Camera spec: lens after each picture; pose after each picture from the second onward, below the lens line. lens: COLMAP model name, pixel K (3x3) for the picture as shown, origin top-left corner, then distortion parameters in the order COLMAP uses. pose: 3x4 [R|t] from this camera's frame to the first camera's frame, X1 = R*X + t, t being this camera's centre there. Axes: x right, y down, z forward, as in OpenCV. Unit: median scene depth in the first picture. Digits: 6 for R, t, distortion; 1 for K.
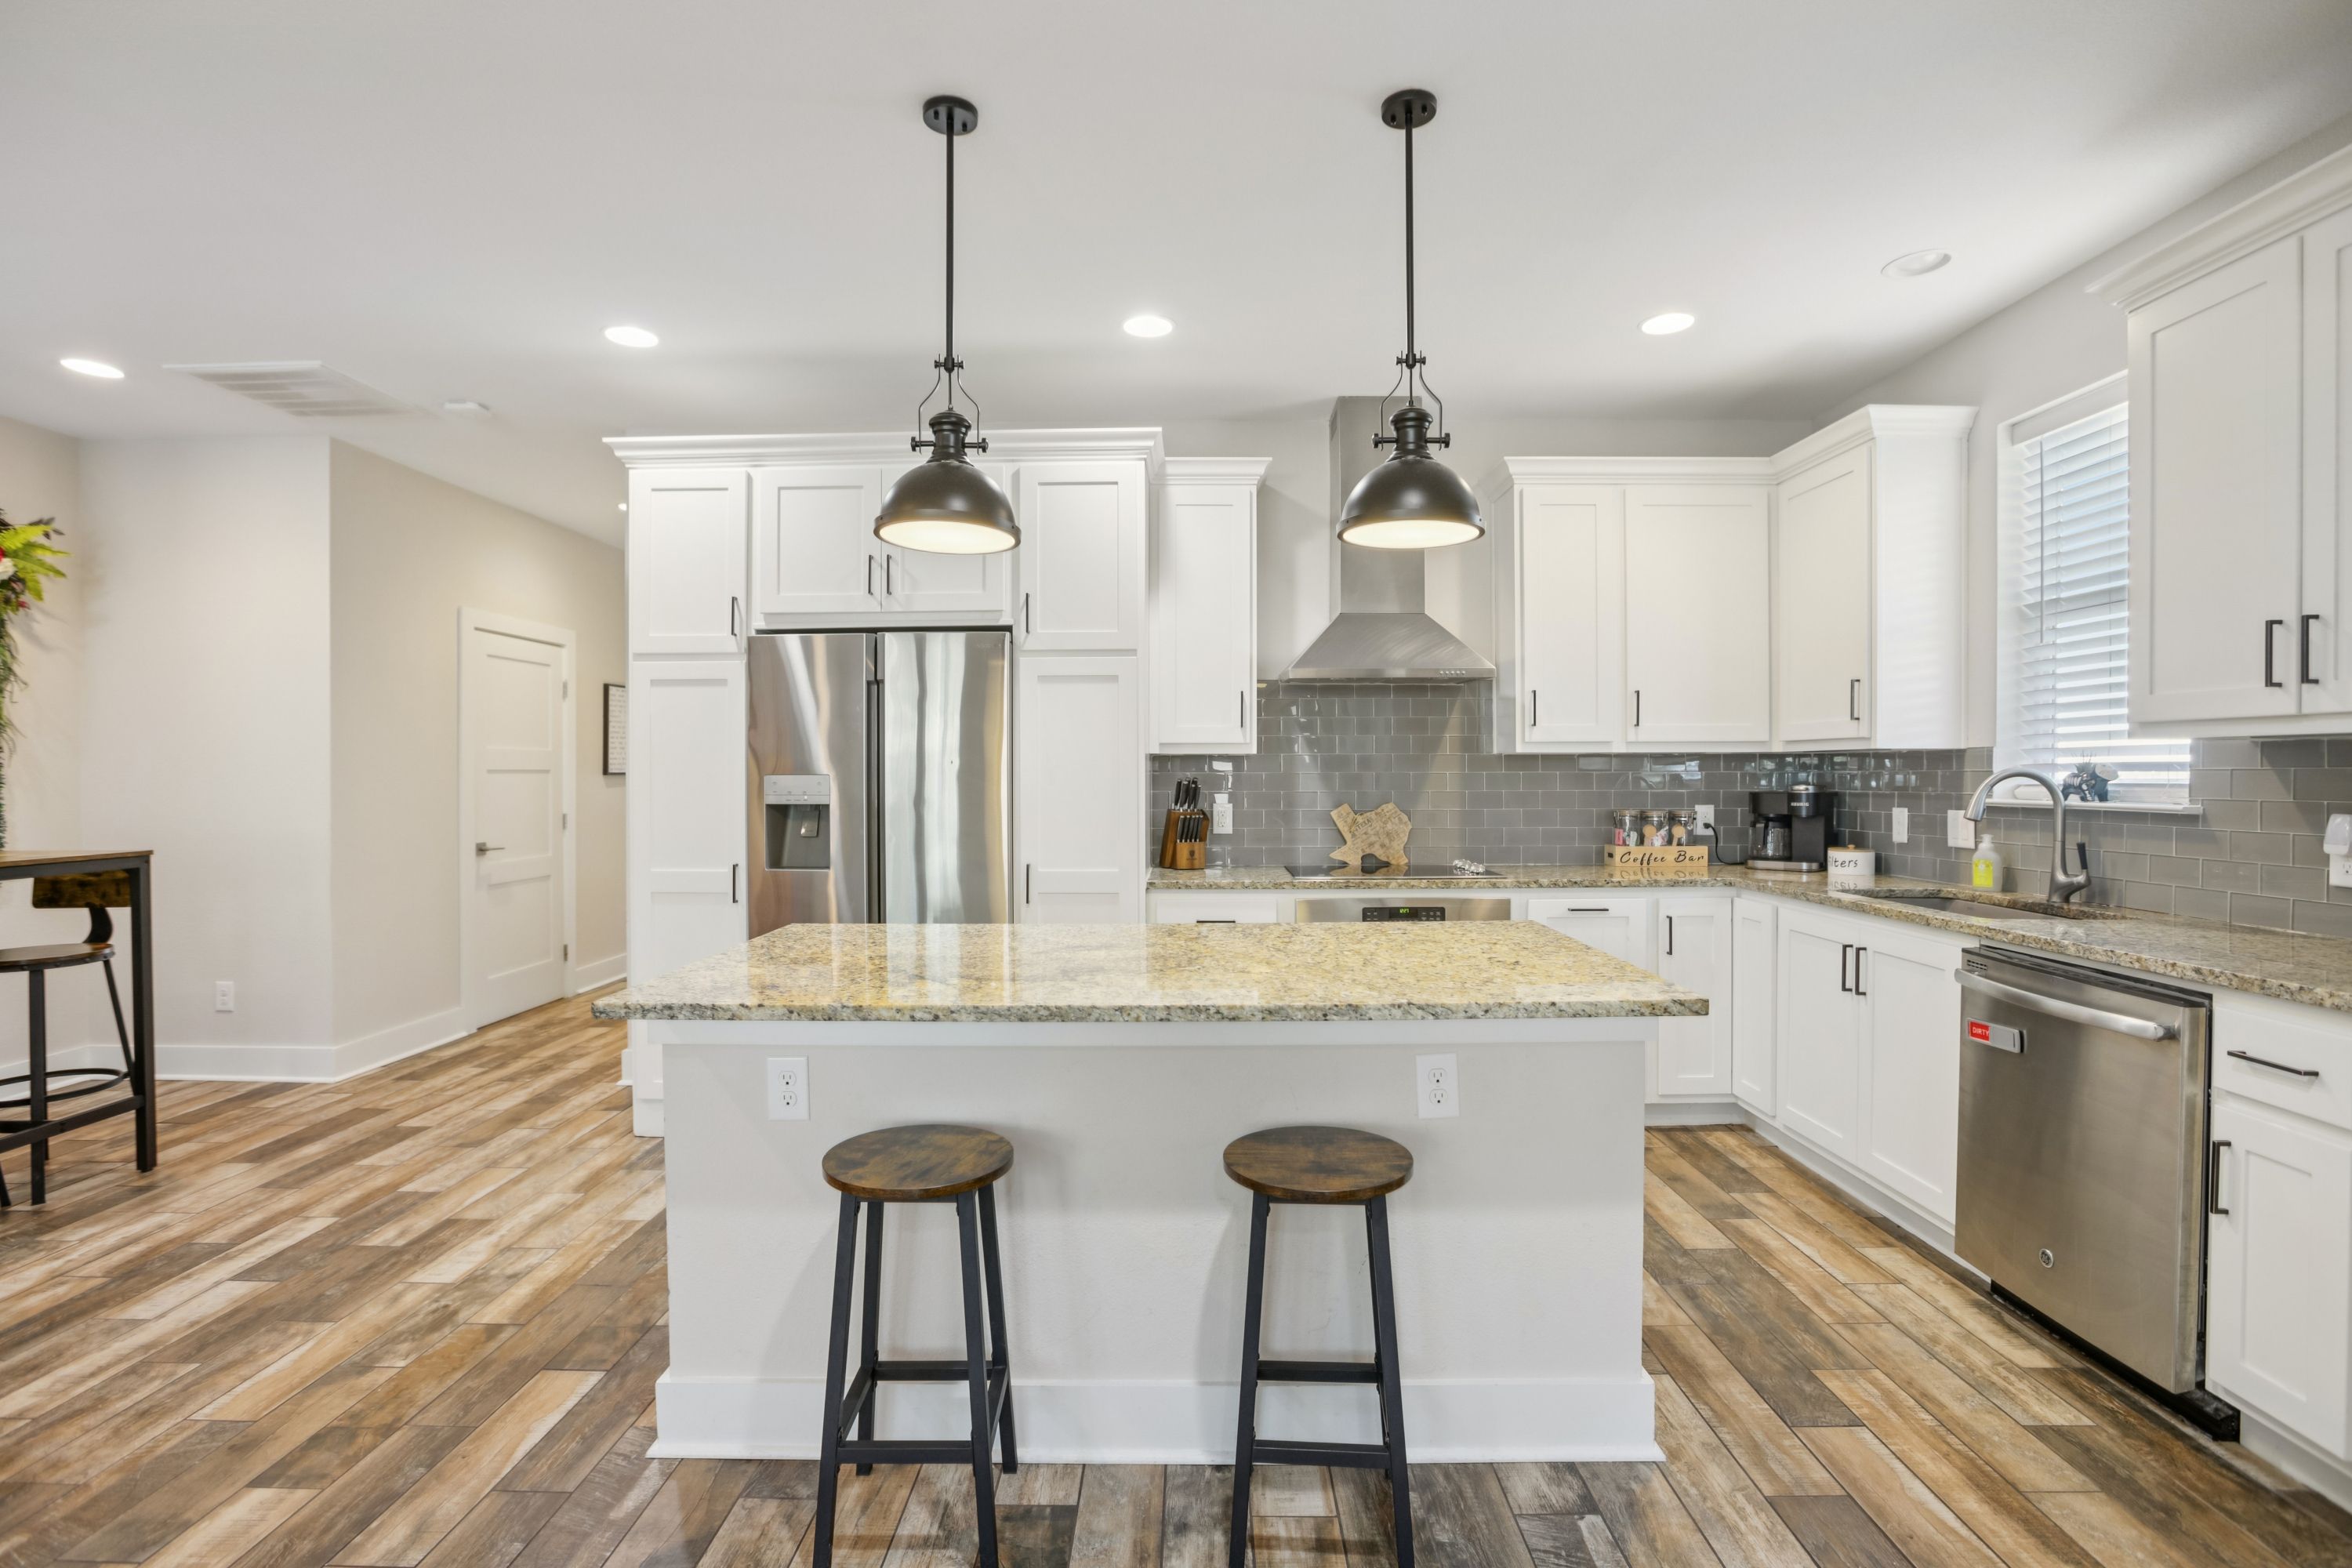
lens RADIAL K [[1107.5, 0, 1172.1], [0, 1107.5, 776.7], [0, 0, 1]] dist [-0.050772, 0.017373]
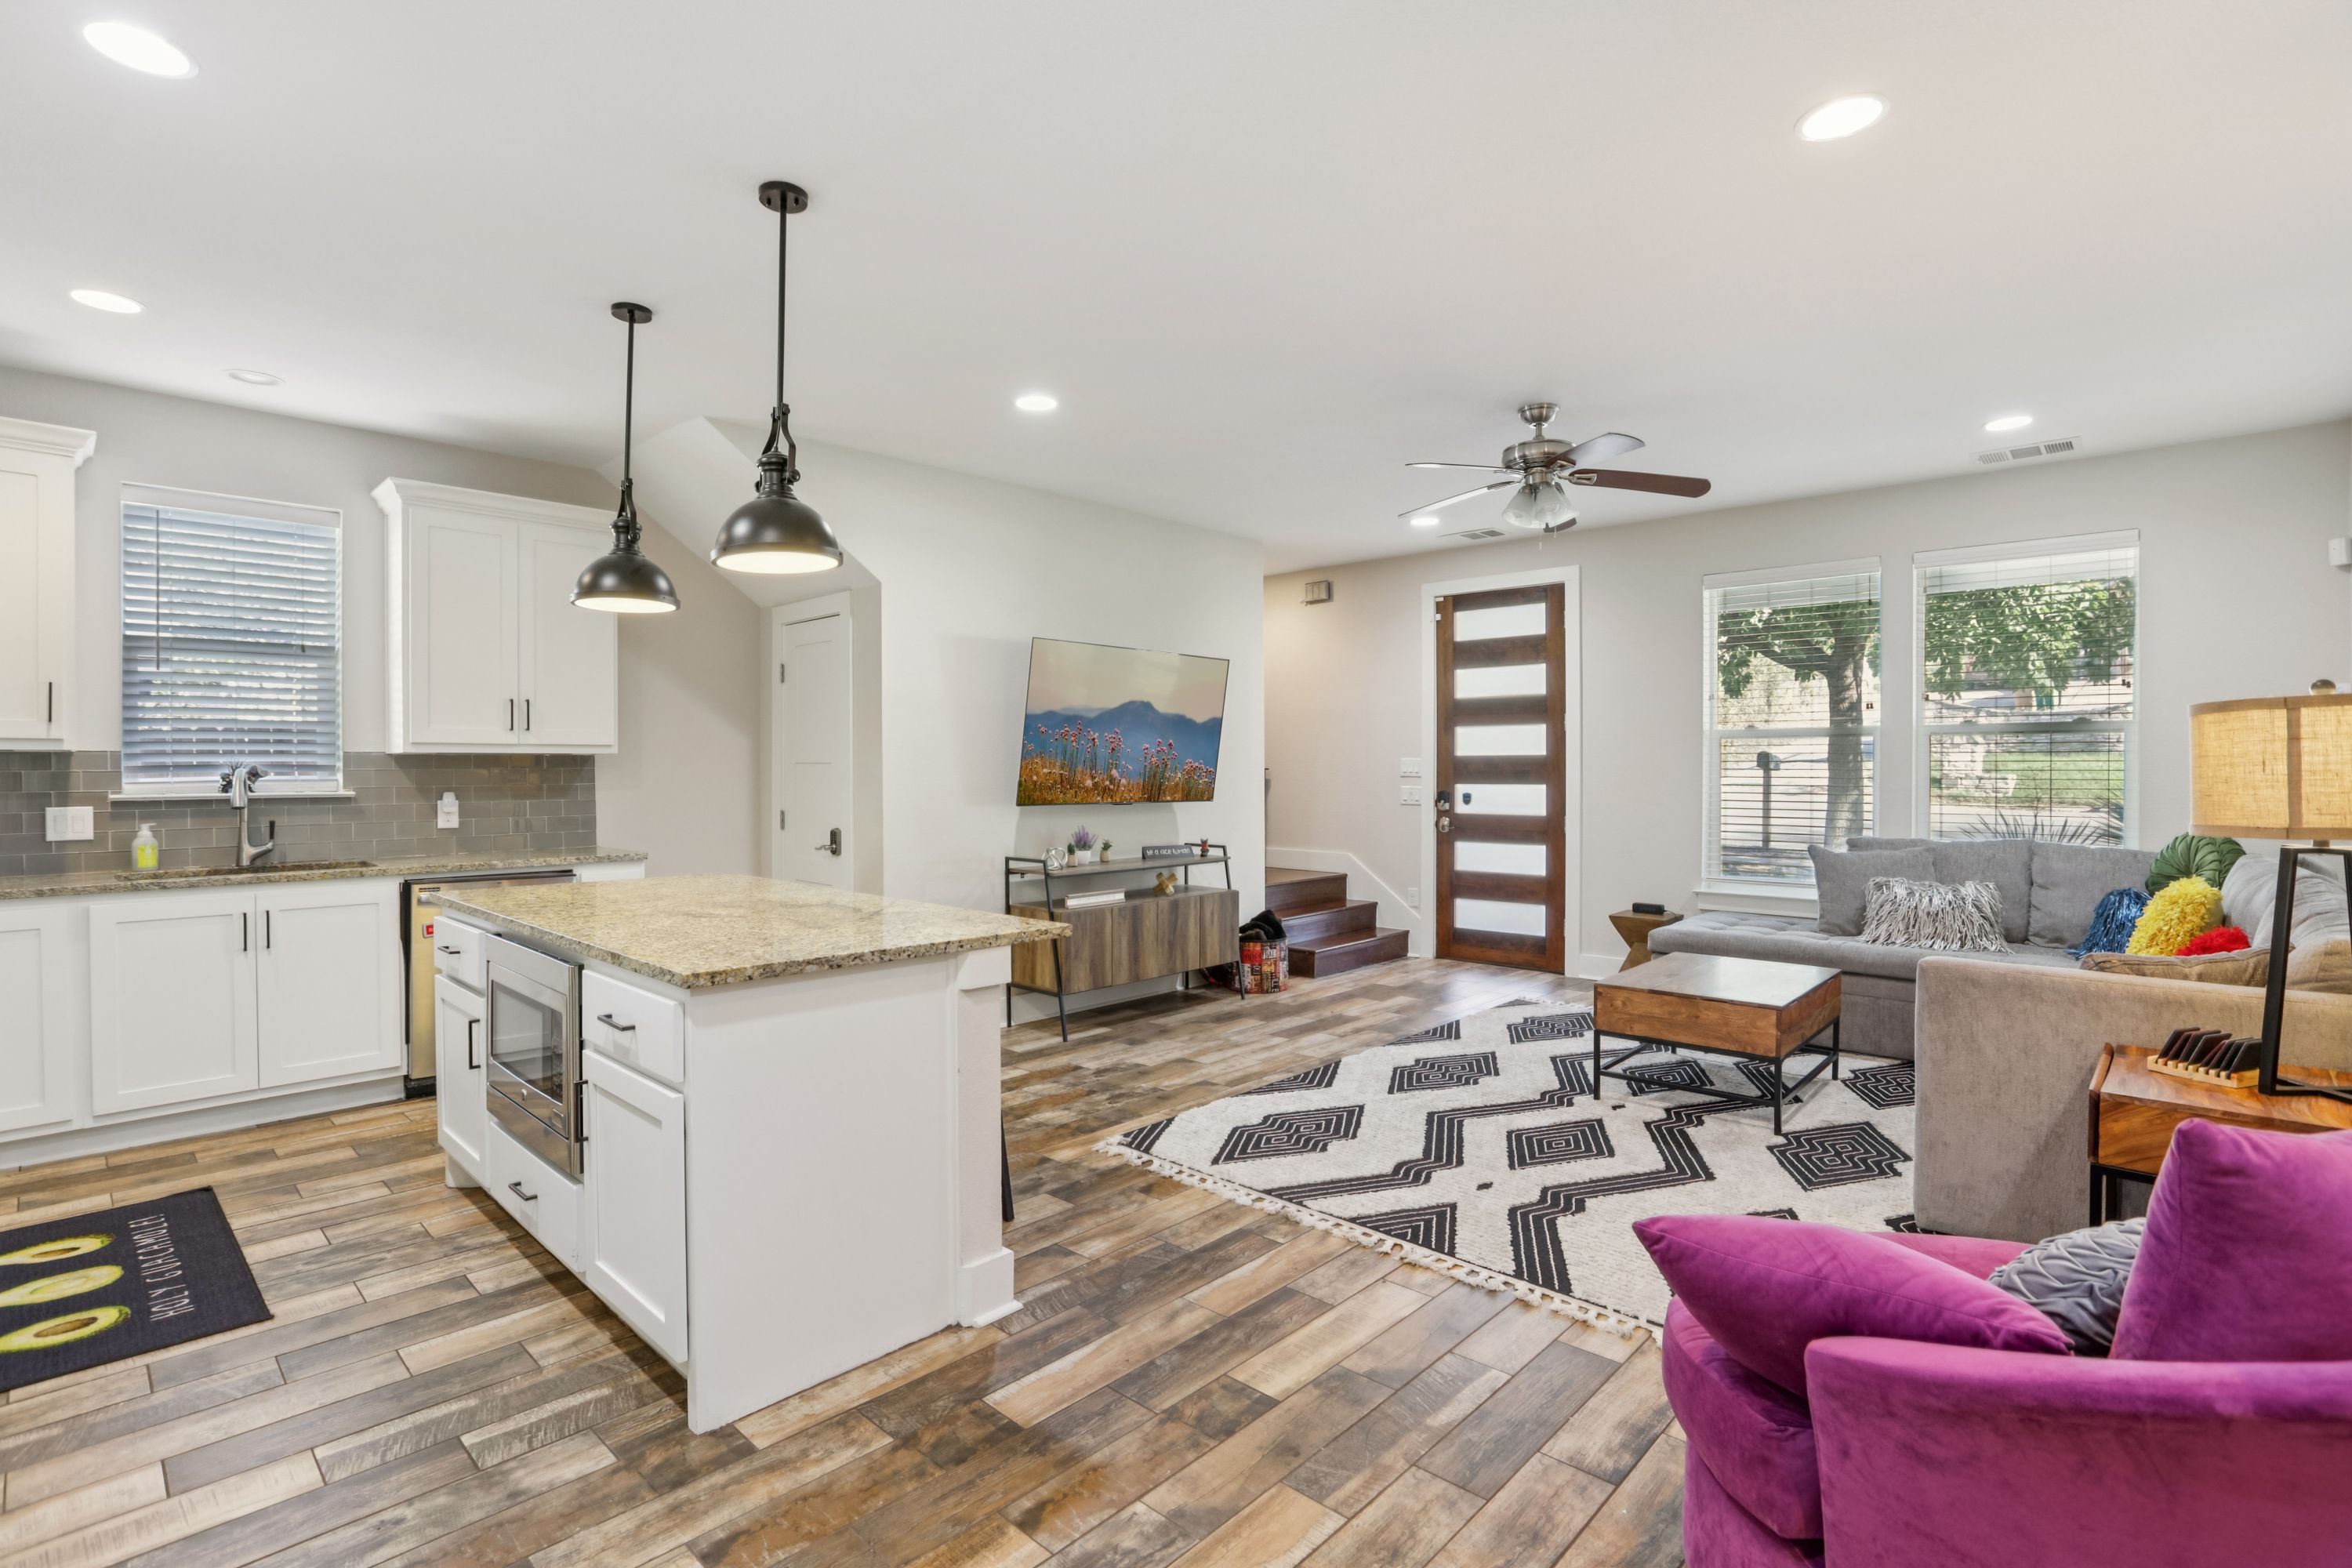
lens RADIAL K [[1109.4, 0, 1172.3], [0, 1109.4, 779.5], [0, 0, 1]] dist [-0.031091, 0.005237]
pose [[-0.738788, -0.001968, 0.673935, -0.799661], [0.007953, 0.999901, 0.011638, -0.001193], [-0.673891, 0.013958, -0.738699, 0.983393]]
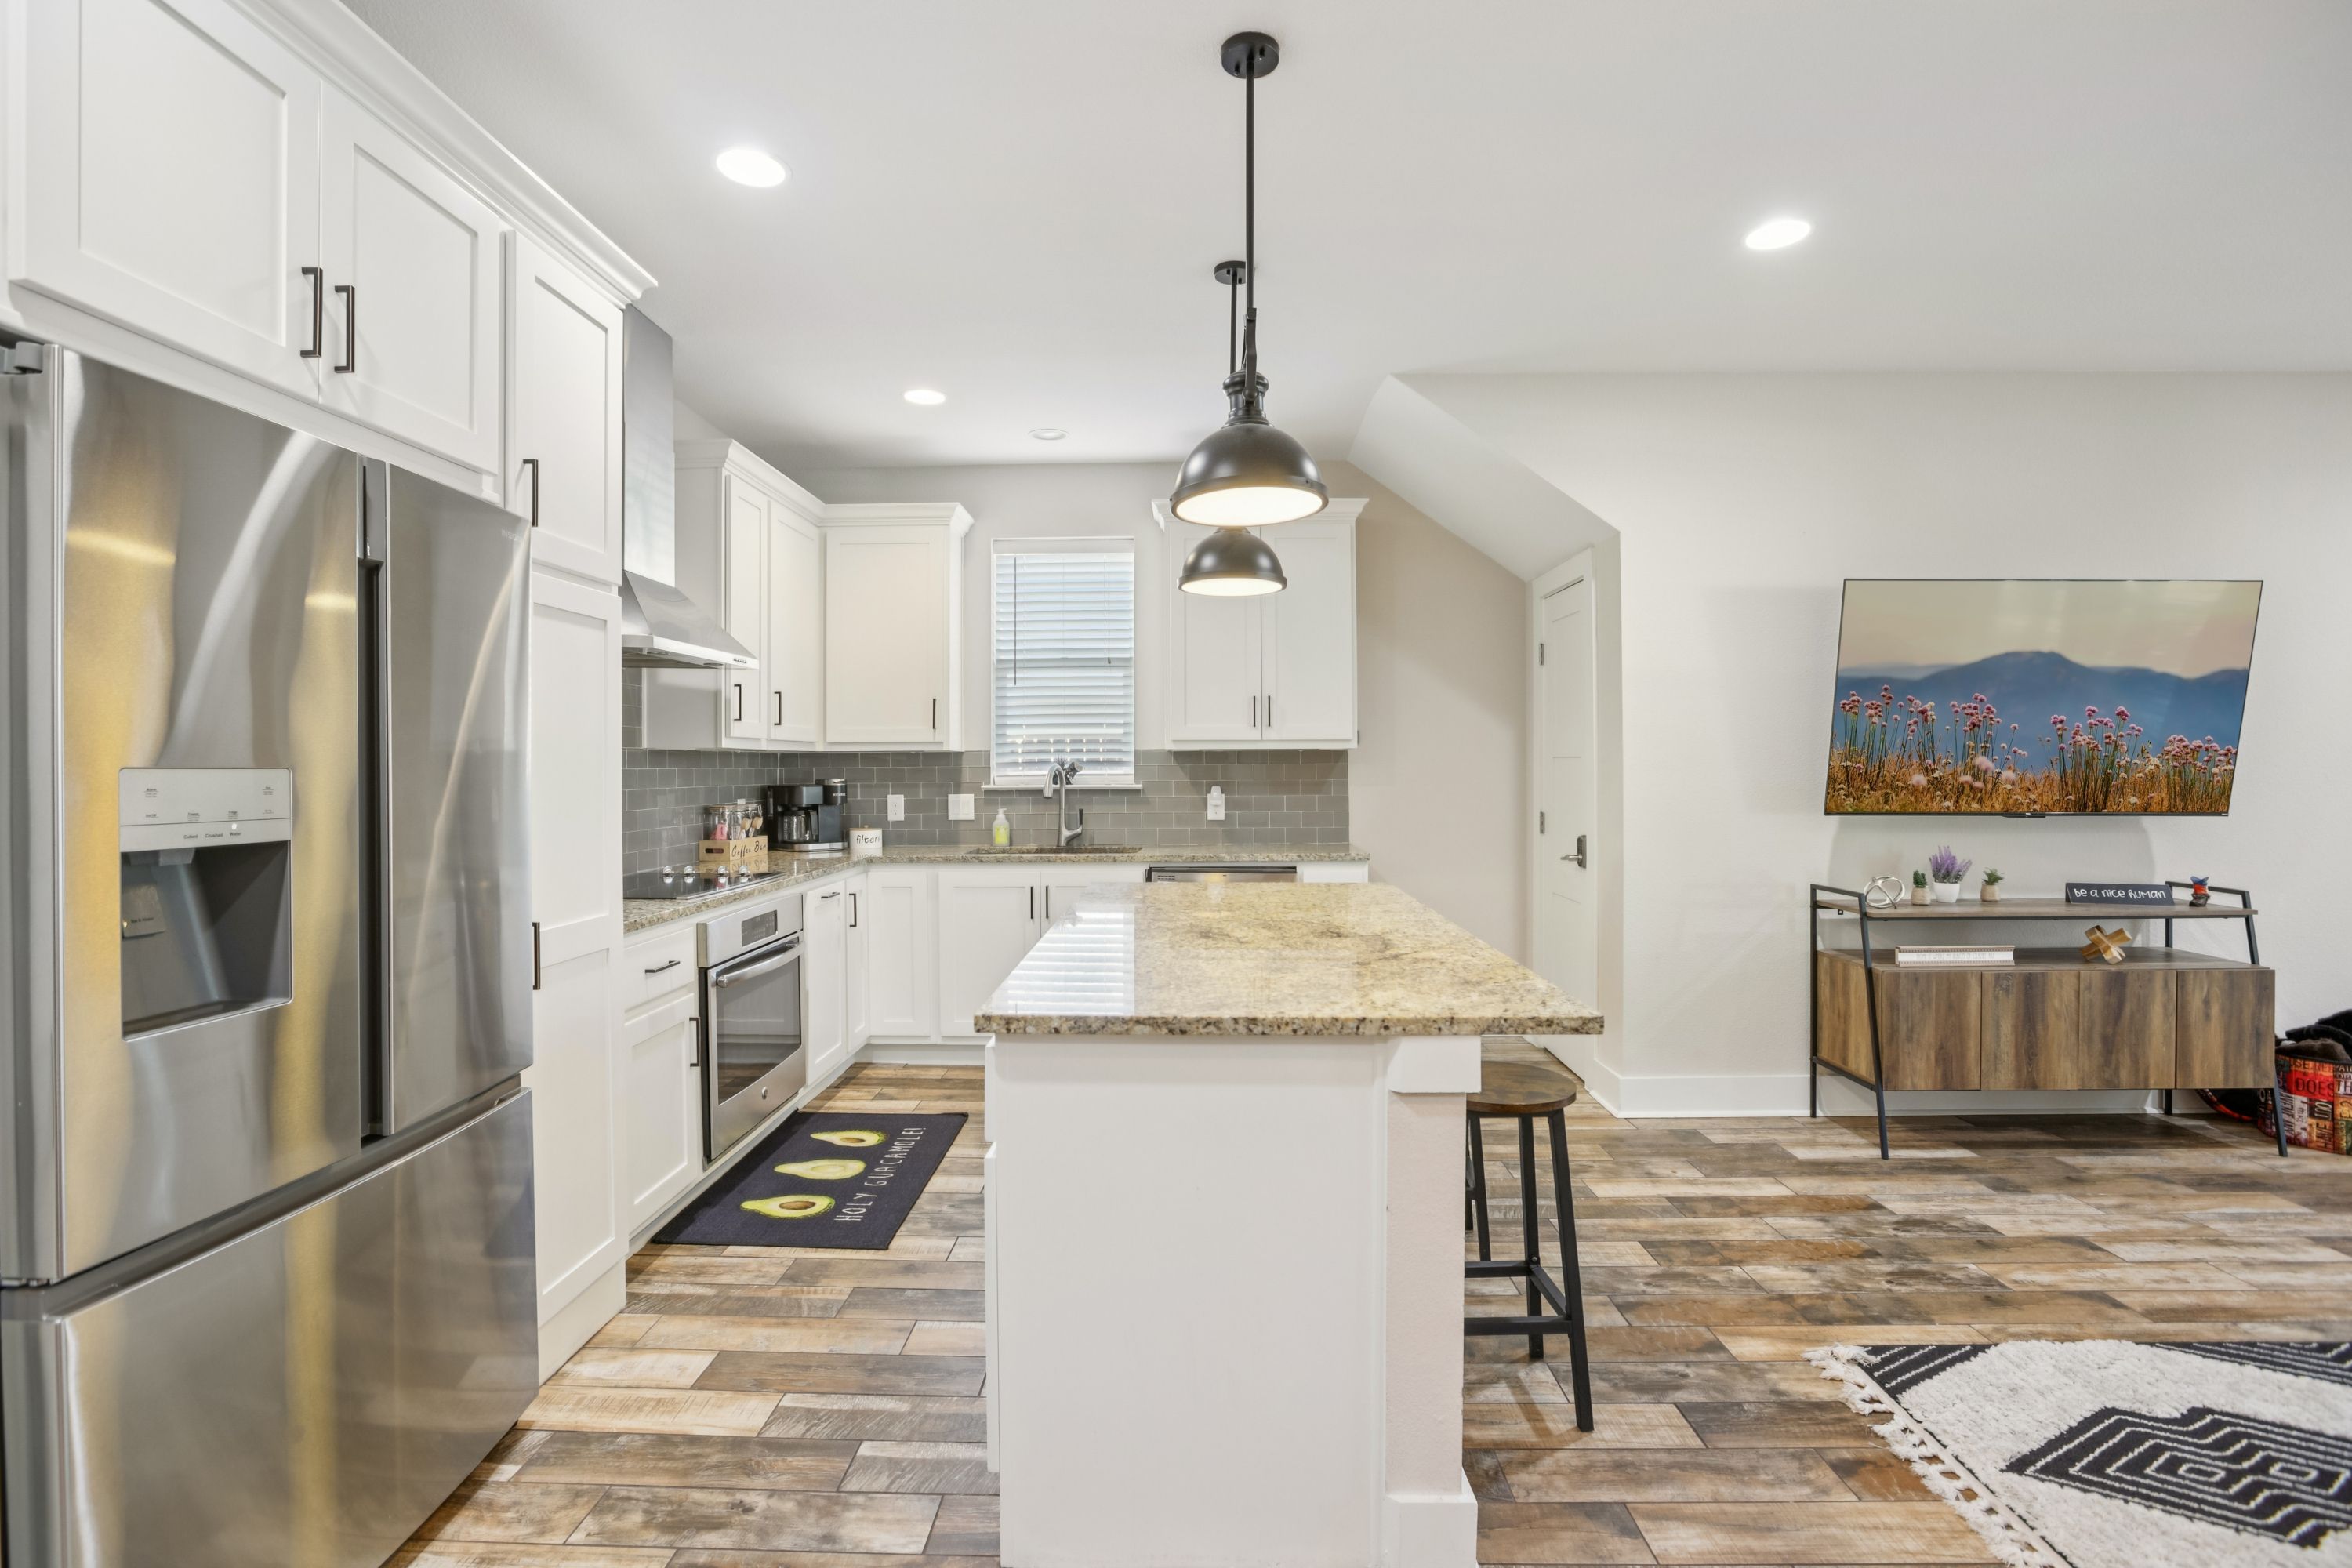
lens RADIAL K [[1107.5, 0, 1167.7], [0, 1107.5, 777.1], [0, 0, 1]] dist [-0.050772, 0.017373]
pose [[0.006750, -0.006359, 0.999957, -0.701701], [0.009252, 0.999937, 0.006296, 0.001249], [-0.999934, 0.009209, 0.006808, 0.663311]]
